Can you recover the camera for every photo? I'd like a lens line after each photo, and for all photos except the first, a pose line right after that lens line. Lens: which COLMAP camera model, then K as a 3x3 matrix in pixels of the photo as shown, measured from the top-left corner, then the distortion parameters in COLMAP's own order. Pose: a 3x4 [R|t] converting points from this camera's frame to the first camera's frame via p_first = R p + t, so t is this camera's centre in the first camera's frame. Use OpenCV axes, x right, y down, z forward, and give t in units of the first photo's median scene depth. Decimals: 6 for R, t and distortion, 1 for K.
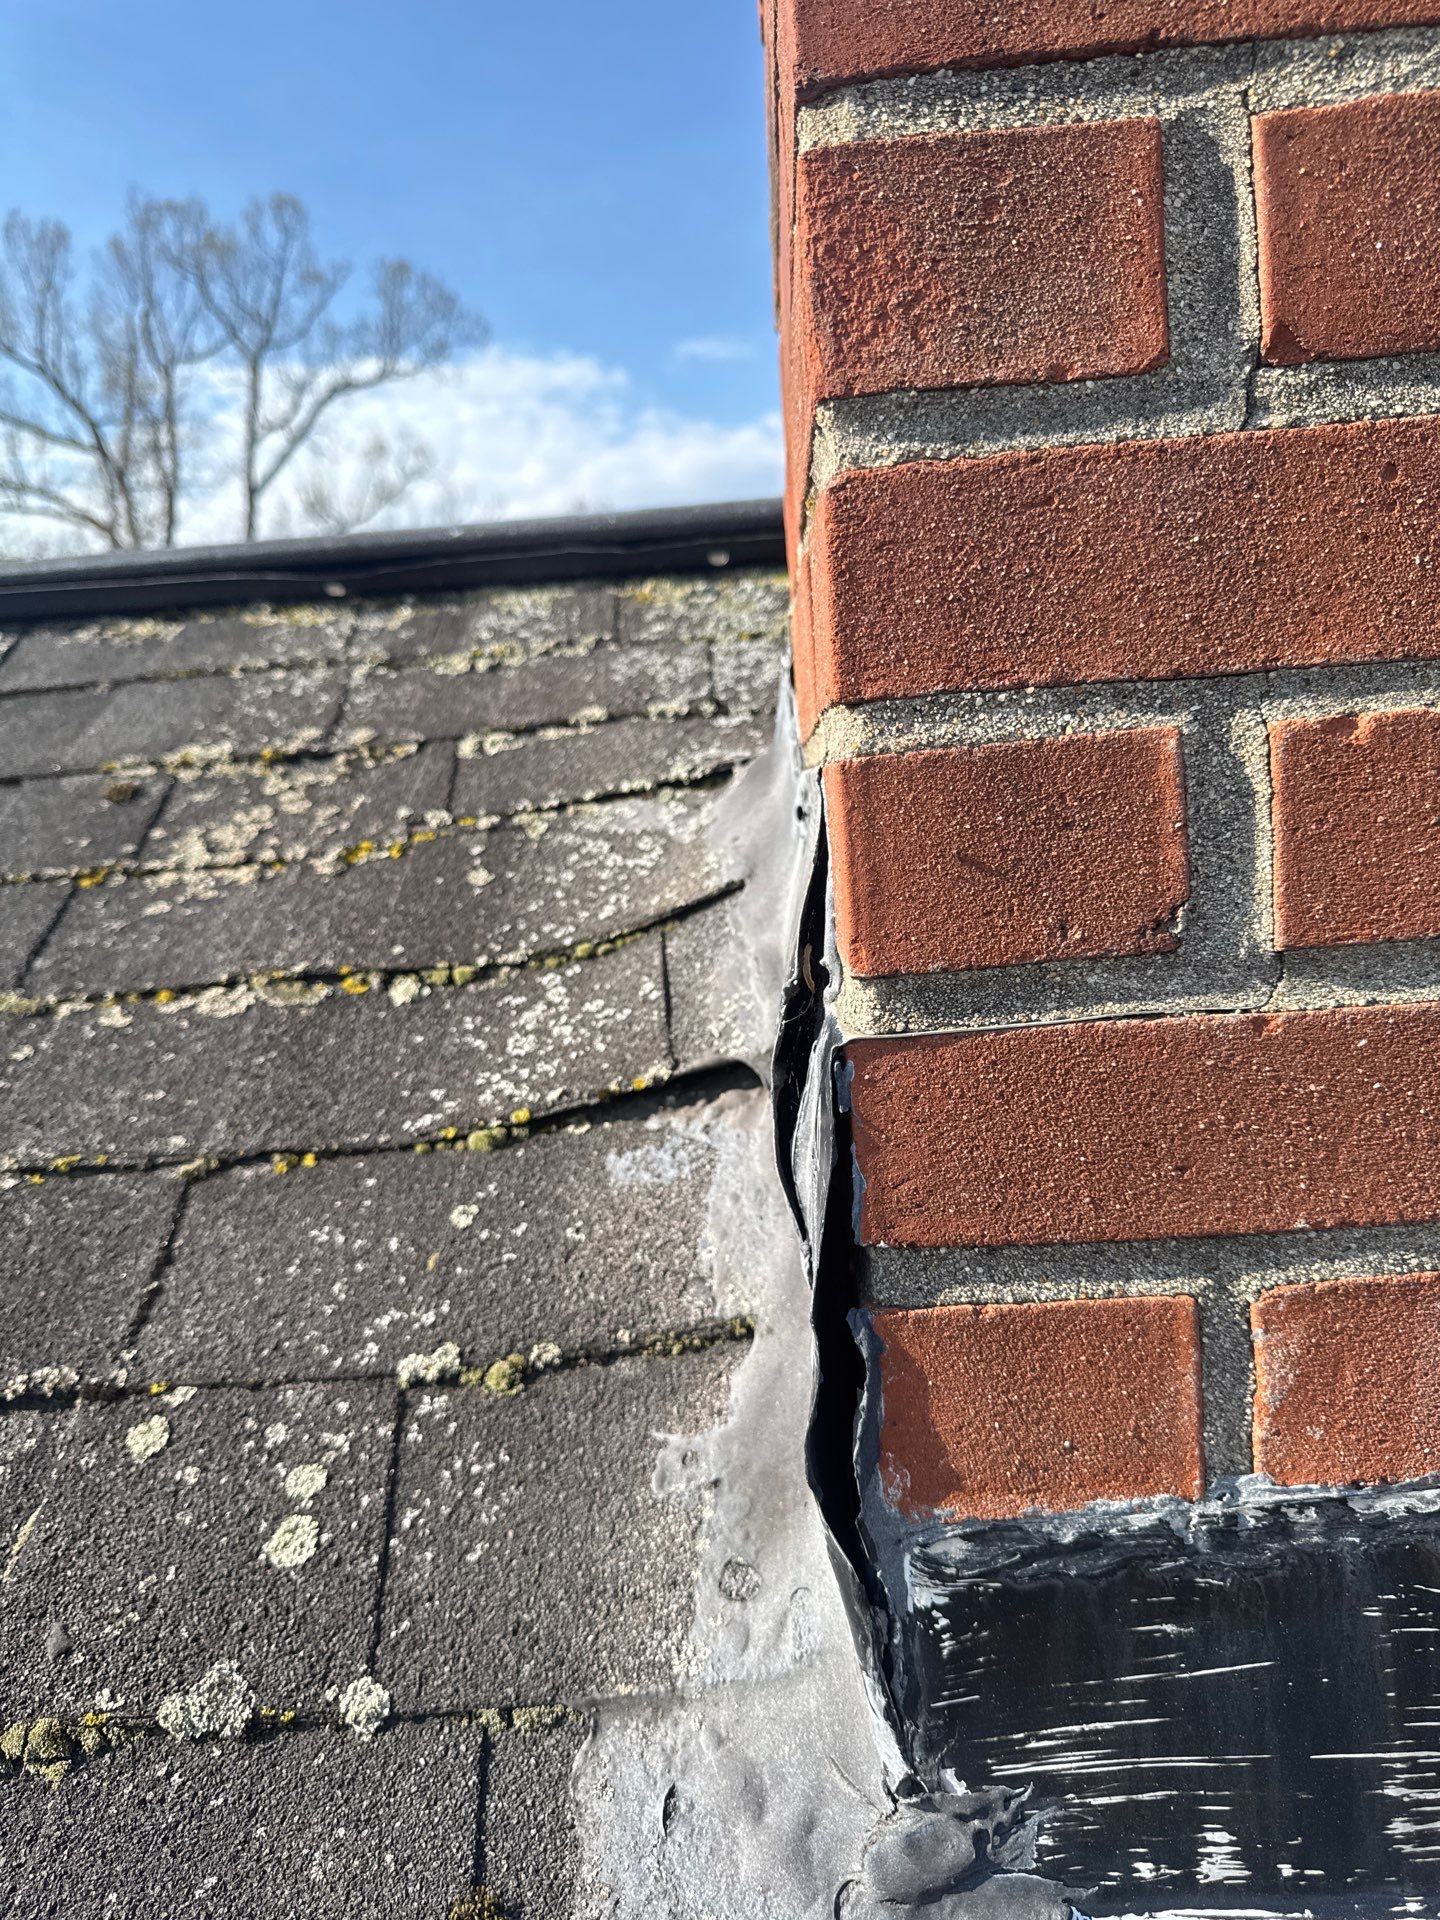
lens RADIAL K [[1374.9, 0, 721.0], [0, 1374.9, 953.7], [0, 0, 1]] dist [0.001945, -0.020017]
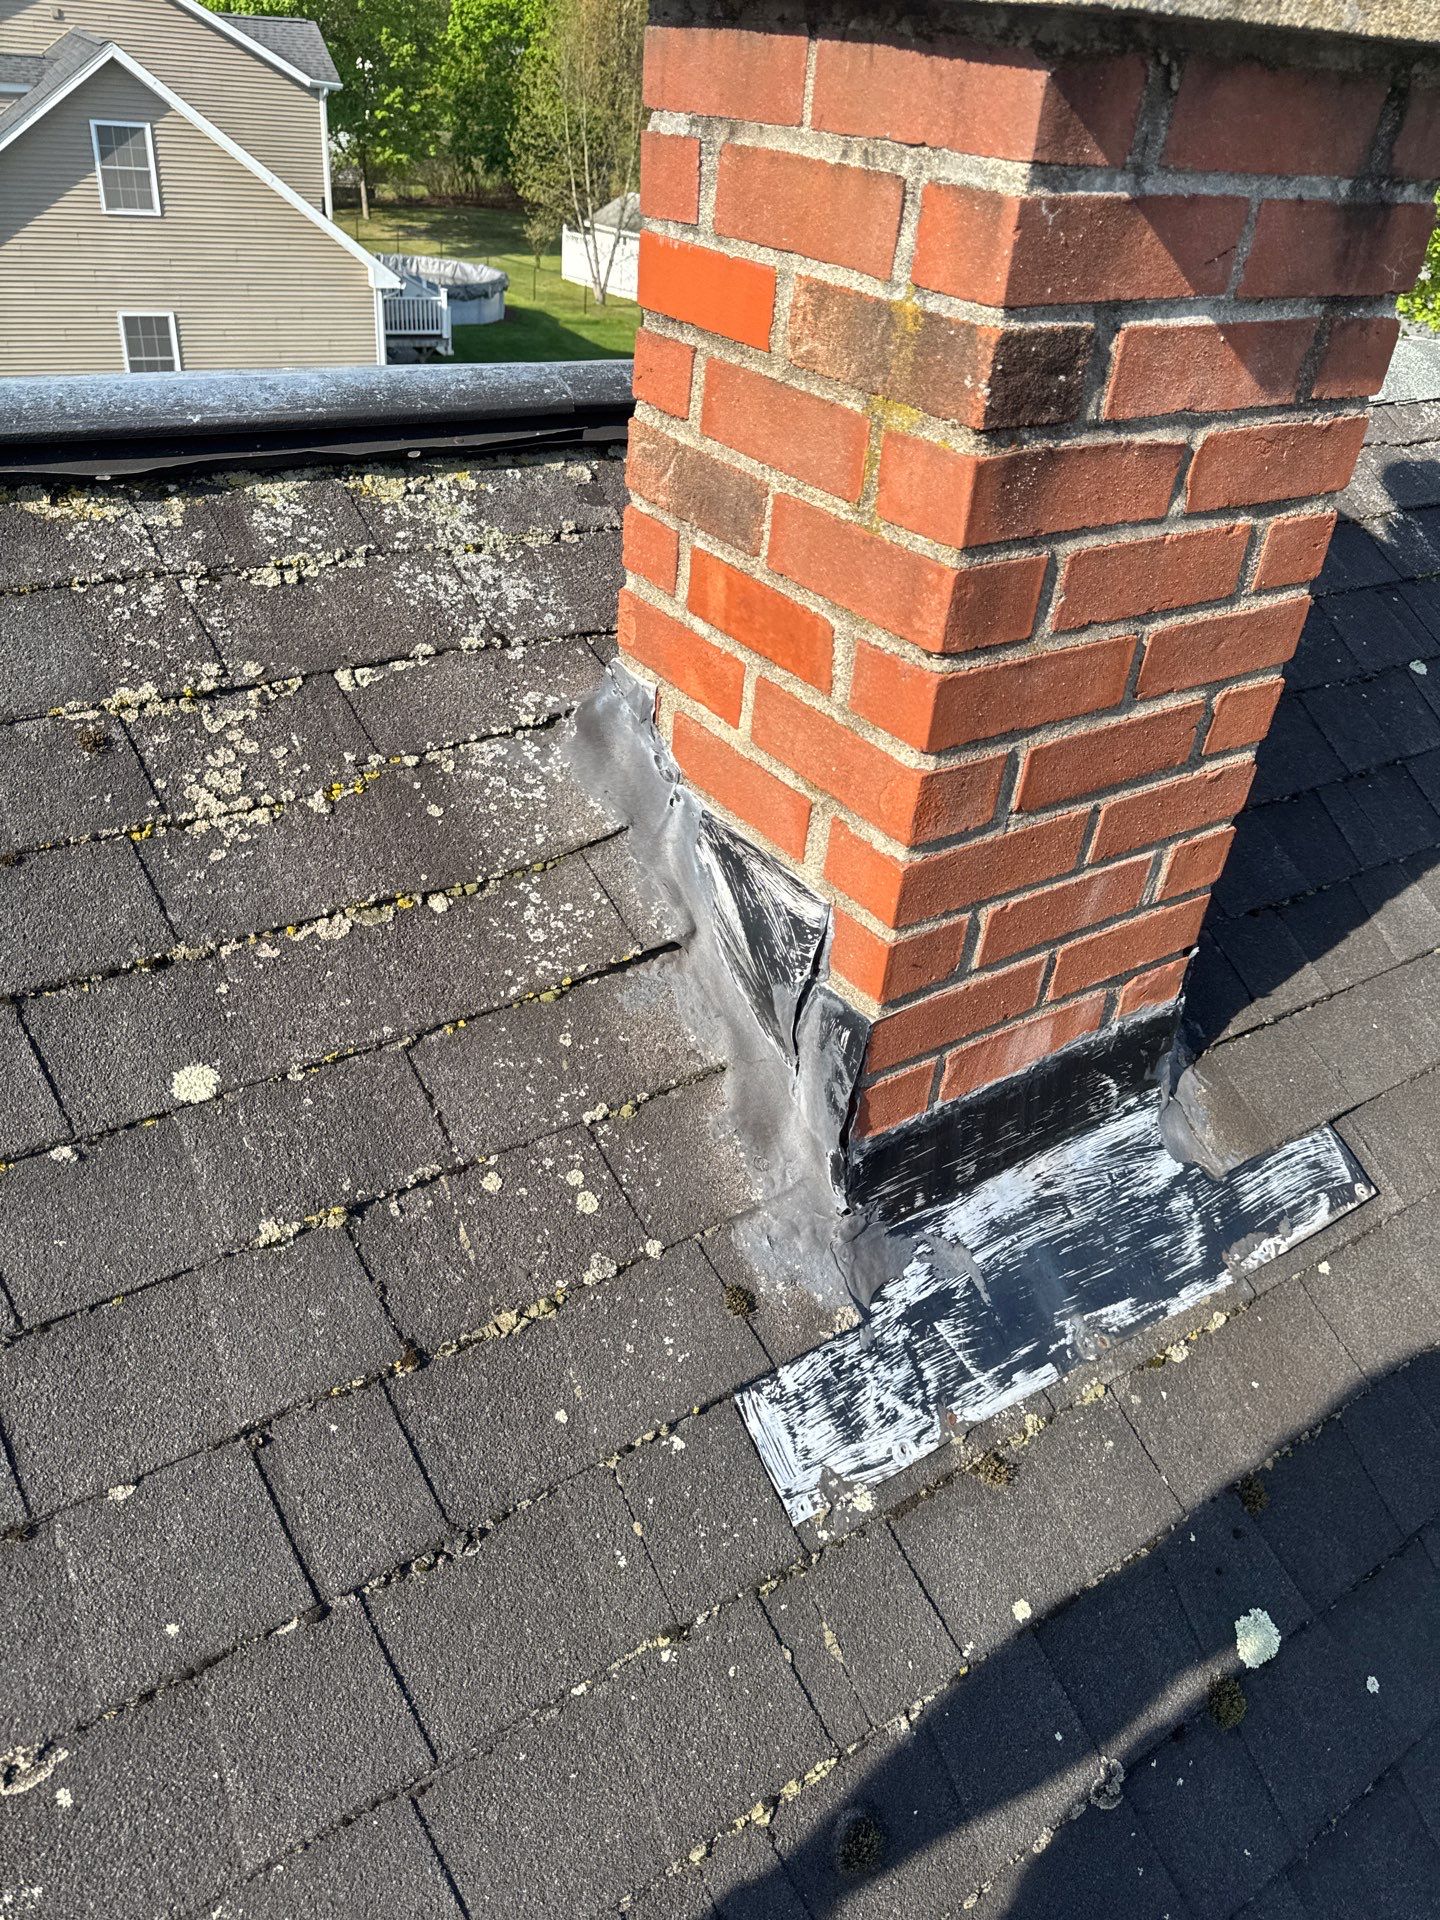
lens RADIAL K [[1396.8, 0, 720.0], [0, 1396.8, 960.0], [0, 0, 1]] dist [0.073851, -0.144407]
pose [[0.787193, -0.221188, 0.575676, -1.281422], [-0.079295, 0.889417, 0.450166, -0.950675], [-0.611587, -0.400016, 0.682604, -0.572848]]
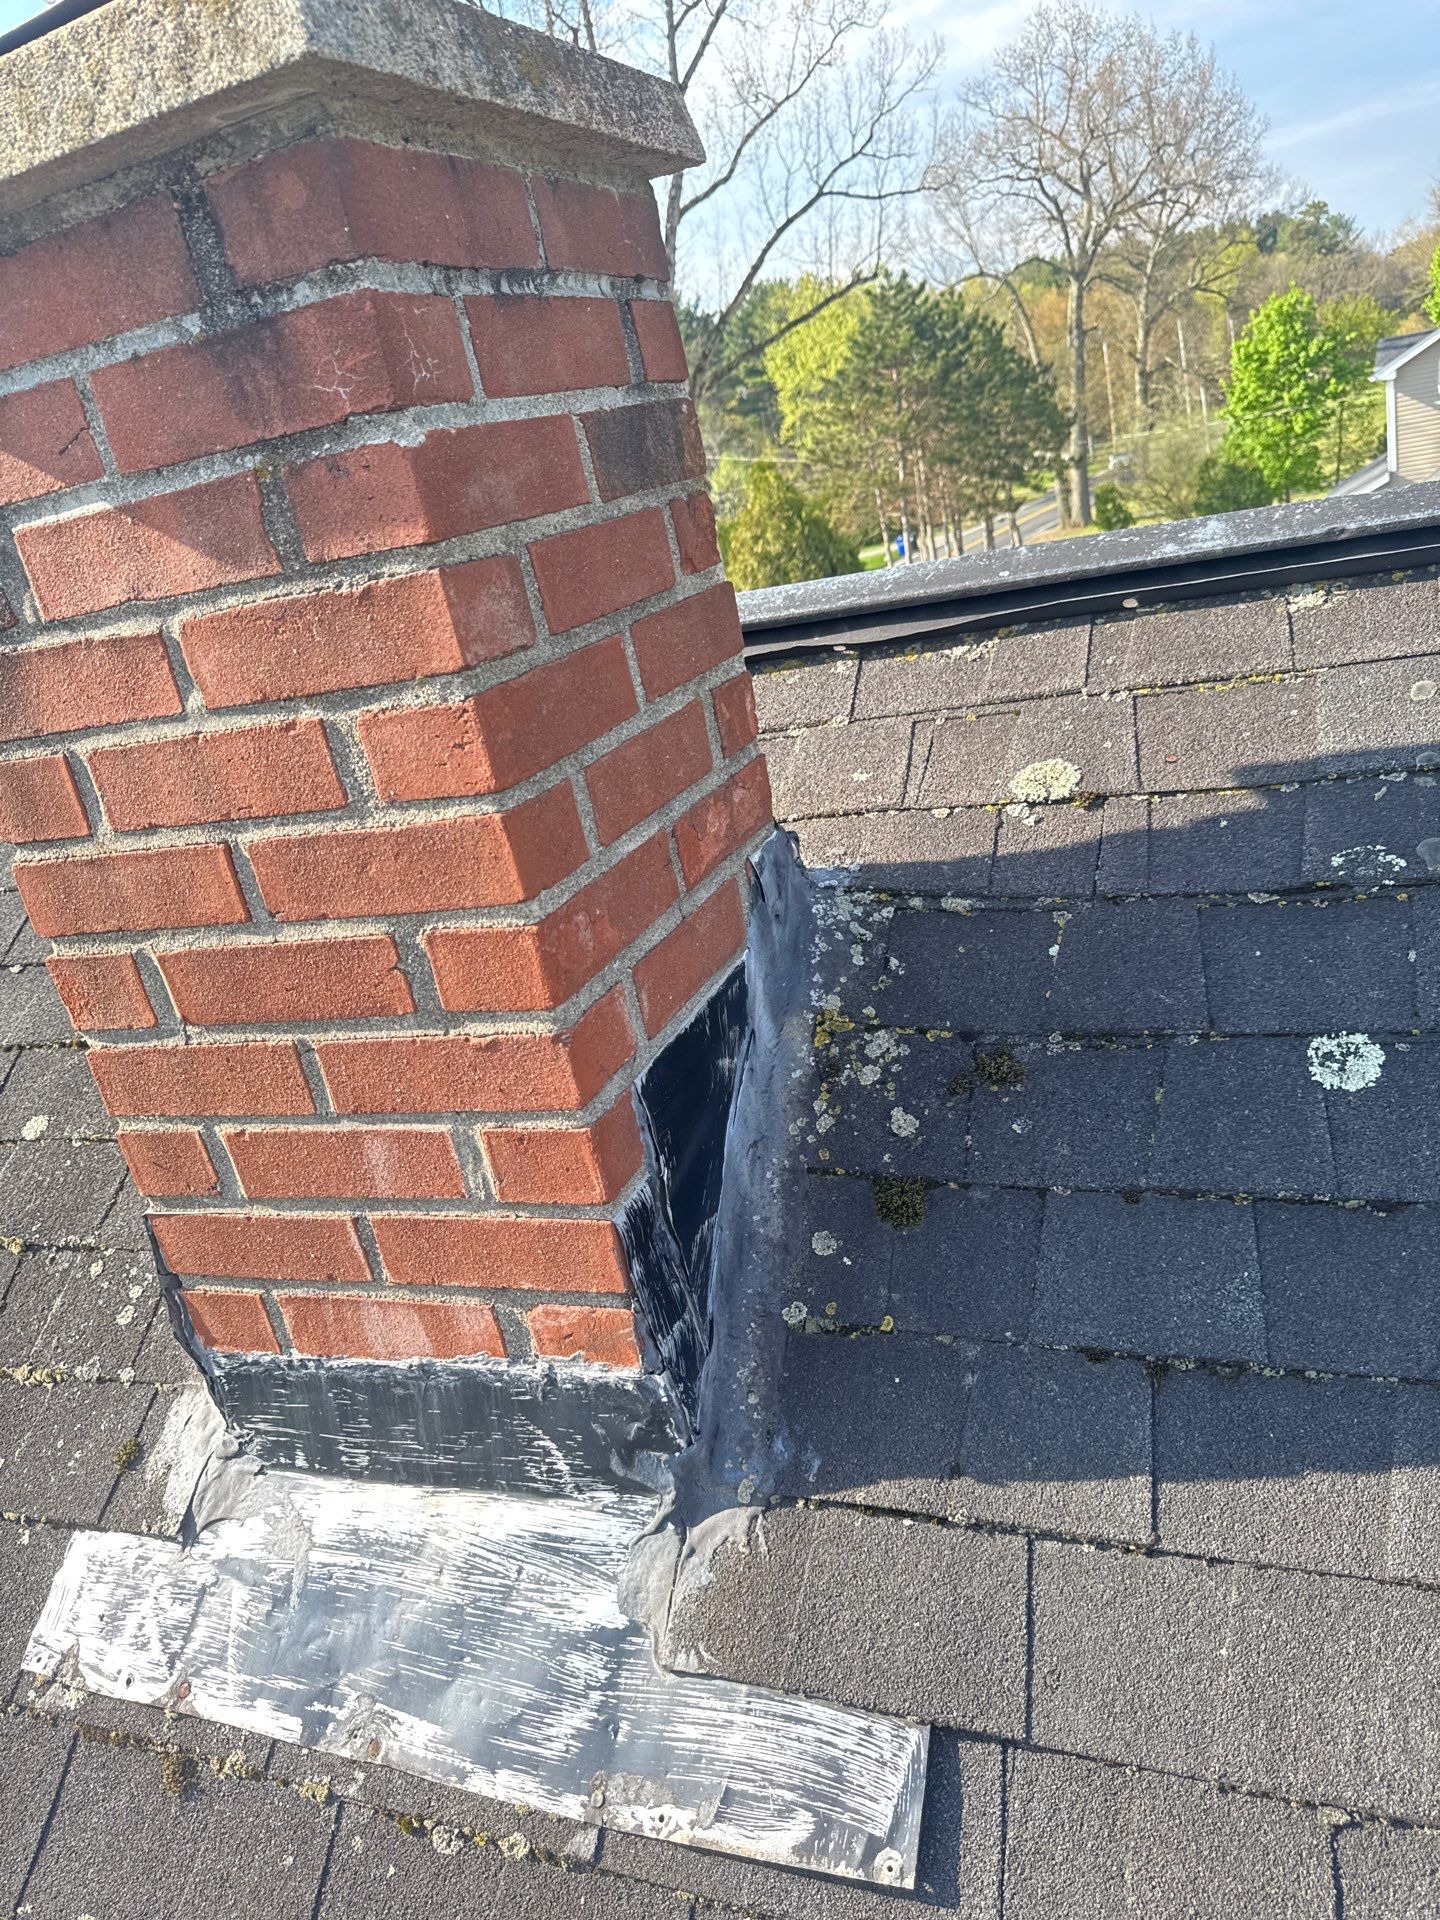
lens RADIAL K [[1396.8, 0, 720.0], [0, 1396.8, 960.0], [0, 0, 1]] dist [0.073851, -0.144407]
pose [[0.934132, 0.002580, -0.356917, 1.582464], [0.102599, 0.955829, 0.275434, -0.793937], [0.341863, -0.293911, 0.892606, -0.786430]]
